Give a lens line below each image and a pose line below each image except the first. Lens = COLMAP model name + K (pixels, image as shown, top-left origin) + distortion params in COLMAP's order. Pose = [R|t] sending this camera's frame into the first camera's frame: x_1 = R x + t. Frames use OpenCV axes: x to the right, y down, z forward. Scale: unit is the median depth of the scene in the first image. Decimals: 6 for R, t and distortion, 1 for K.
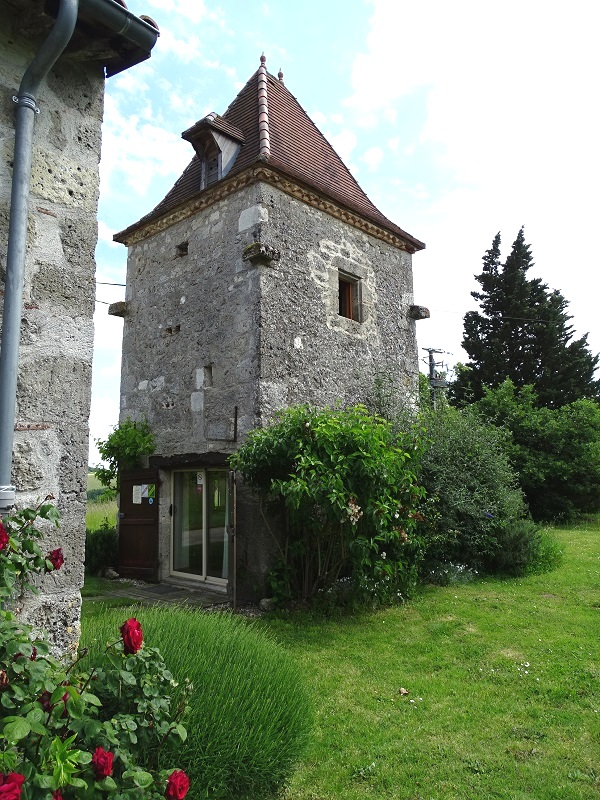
lens RADIAL K [[562.5, 0, 300.9], [0, 562.5, 394.1], [0, 0, 1]] dist [-0.038231, 0.016351]
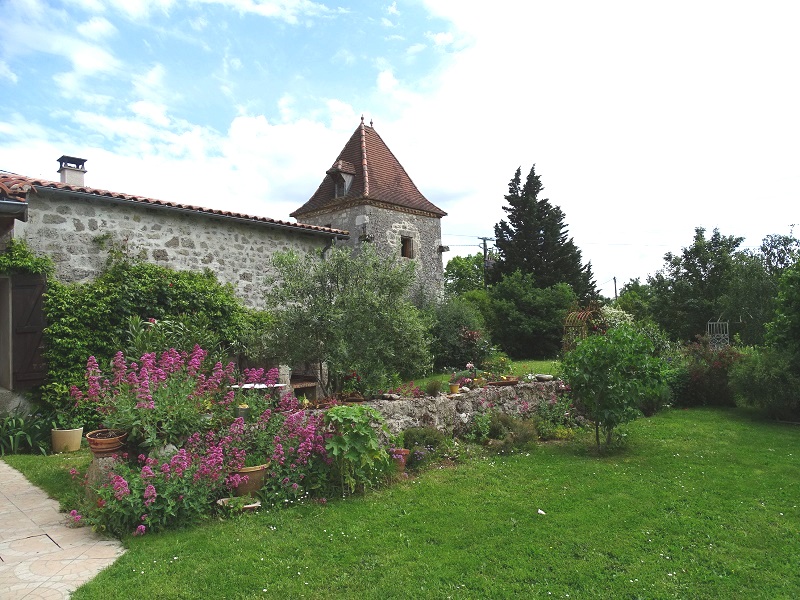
lens RADIAL K [[562.5, 0, 400.5], [0, 562.5, 302.2], [0, 0, 1]] dist [-0.038231, 0.016351]
pose [[0.999740, -0.015633, 0.016604, 0.022754], [0.014169, 0.996288, 0.084913, -0.137499], [-0.017870, -0.084656, 0.996250, -1.060848]]
